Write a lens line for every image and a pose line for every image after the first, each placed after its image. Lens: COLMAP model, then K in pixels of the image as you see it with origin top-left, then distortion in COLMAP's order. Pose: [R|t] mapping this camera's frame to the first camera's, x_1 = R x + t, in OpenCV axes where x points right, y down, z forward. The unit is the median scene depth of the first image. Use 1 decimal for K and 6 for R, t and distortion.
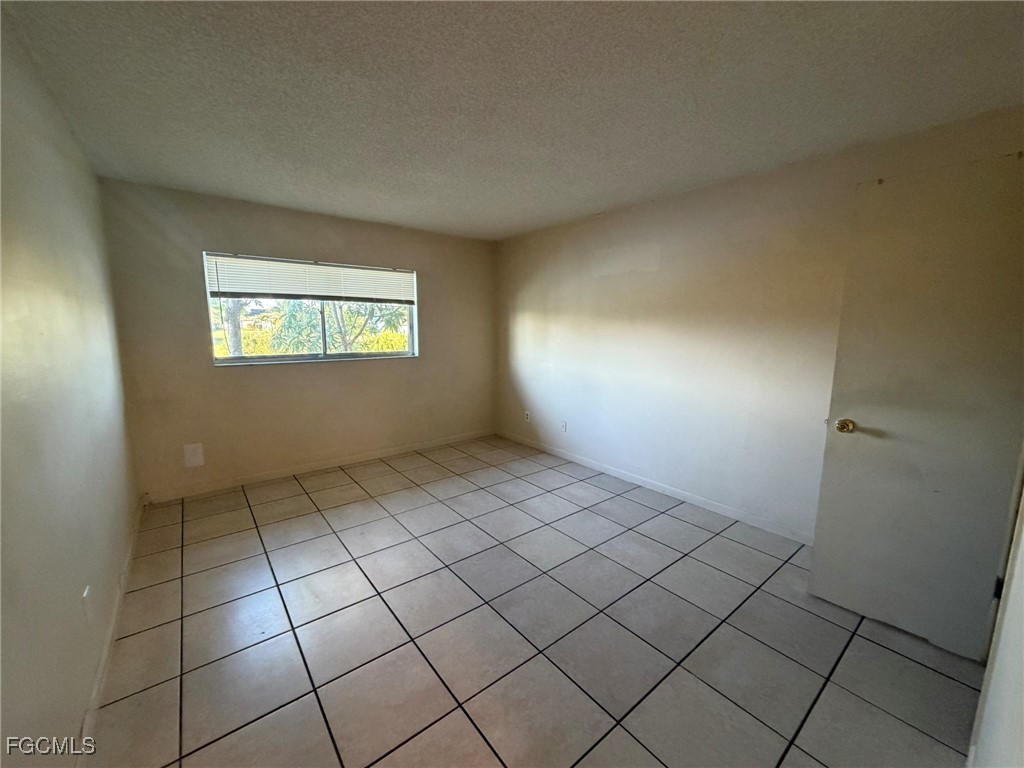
lens RADIAL K [[407.0, 0, 508.4], [0, 407.0, 382.6], [0, 0, 1]] dist [-0.000012, -0.000229]
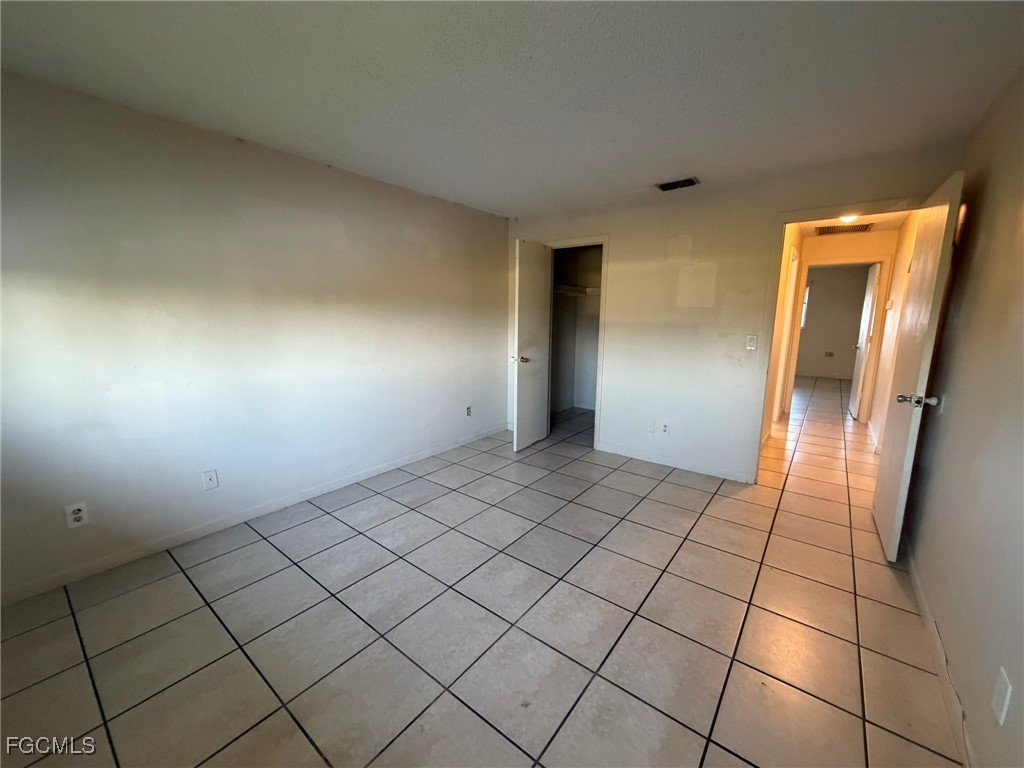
lens RADIAL K [[407.0, 0, 508.4], [0, 407.0, 382.6], [0, 0, 1]] dist [-0.000012, -0.000229]
pose [[-0.234901, -0.169220, 0.957176, -0.647287], [0.131223, 0.970194, 0.203725, -0.118974], [-0.963121, 0.173459, -0.205694, 0.871747]]
